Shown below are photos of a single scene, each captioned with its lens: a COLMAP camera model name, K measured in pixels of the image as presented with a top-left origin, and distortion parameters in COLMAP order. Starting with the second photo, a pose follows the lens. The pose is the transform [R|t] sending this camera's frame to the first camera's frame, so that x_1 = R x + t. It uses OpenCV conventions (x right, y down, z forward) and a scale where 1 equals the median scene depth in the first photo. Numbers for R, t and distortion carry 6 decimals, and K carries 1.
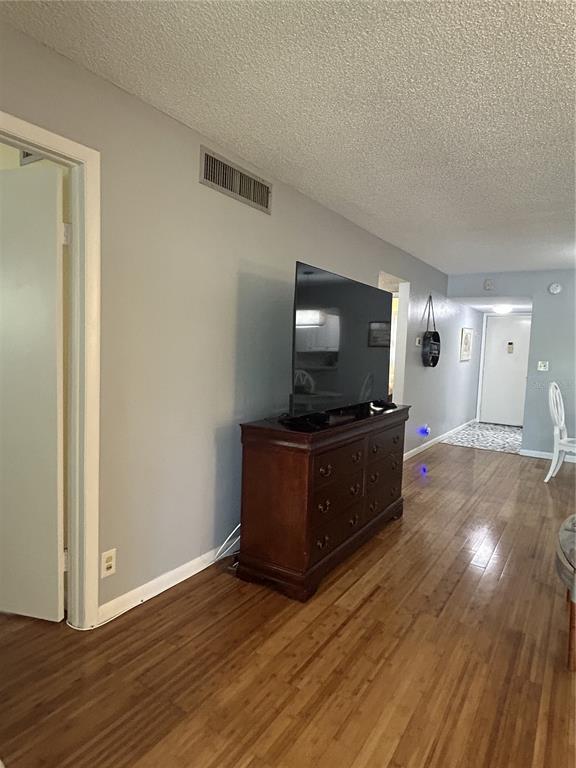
lens RADIAL K [[468.7, 0, 285.8], [0, 468.7, 384.1], [0, 0, 1]] dist [-0.002089, 0.006720]
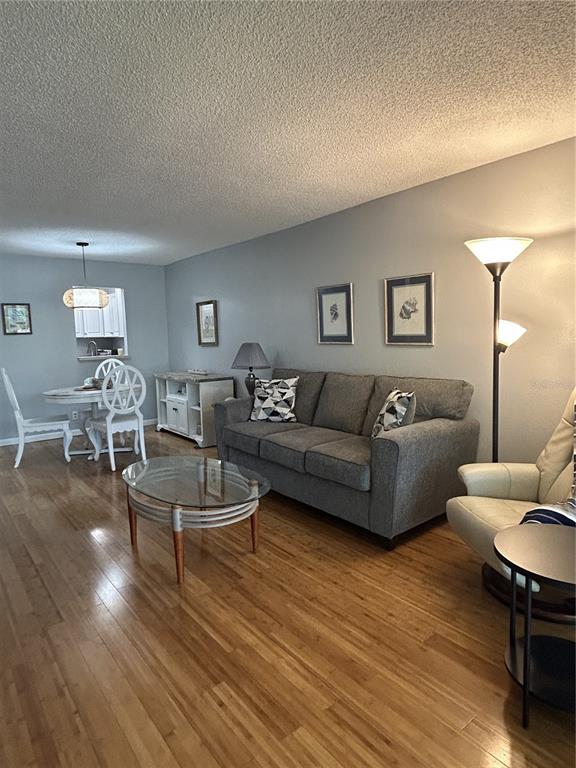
lens RADIAL K [[468.7, 0, 289.3], [0, 468.7, 384.2], [0, 0, 1]] dist [-0.002089, 0.006720]
pose [[0.324824, -0.147501, 0.934202, -0.365741], [0.114439, 0.986636, 0.115989, -0.035340], [-0.938825, 0.069232, 0.337363, 0.229247]]
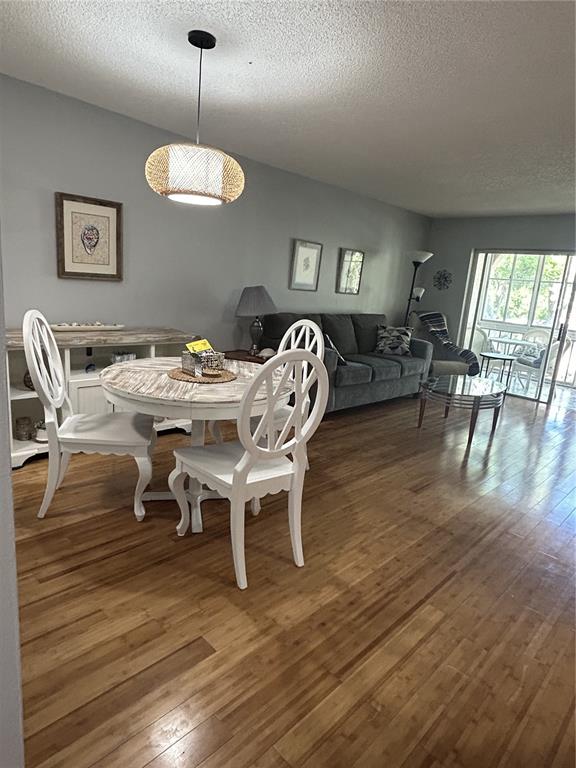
lens RADIAL K [[468.7, 0, 283.2], [0, 468.7, 380.4], [0, 0, 1]] dist [-0.002089, 0.006720]
pose [[-0.972287, -0.161568, 0.168981, 1.166646], [-0.106757, 0.949851, 0.293916, -0.204929], [-0.207994, 0.267731, -0.940775, 3.084710]]
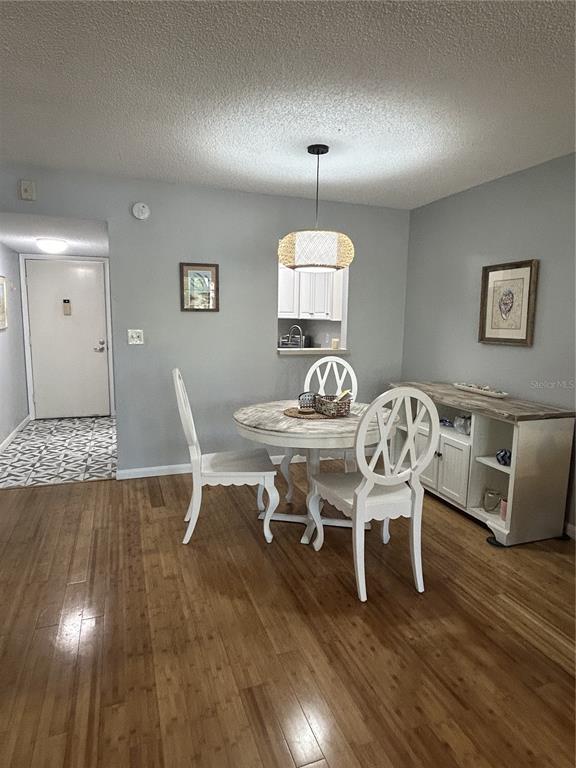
lens RADIAL K [[468.7, 0, 289.0], [0, 468.7, 386.9], [0, 0, 1]] dist [-0.002089, 0.006720]
pose [[0.605871, -0.144093, 0.782405, 0.463080], [0.071262, 0.989337, 0.127019, -0.100891], [-0.792365, -0.021201, 0.609679, 1.228638]]
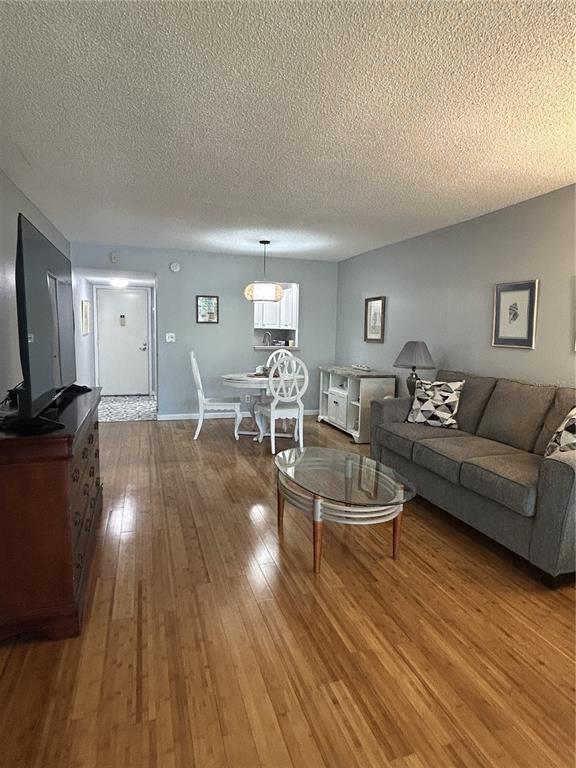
lens RADIAL K [[468.7, 0, 290.7], [0, 468.7, 382.9], [0, 0, 1]] dist [-0.002089, 0.006720]
pose [[0.640014, -0.110333, 0.760400, -0.331807], [0.065830, 0.993872, 0.088802, -0.031244], [-0.765538, -0.006777, 0.643355, 0.197585]]
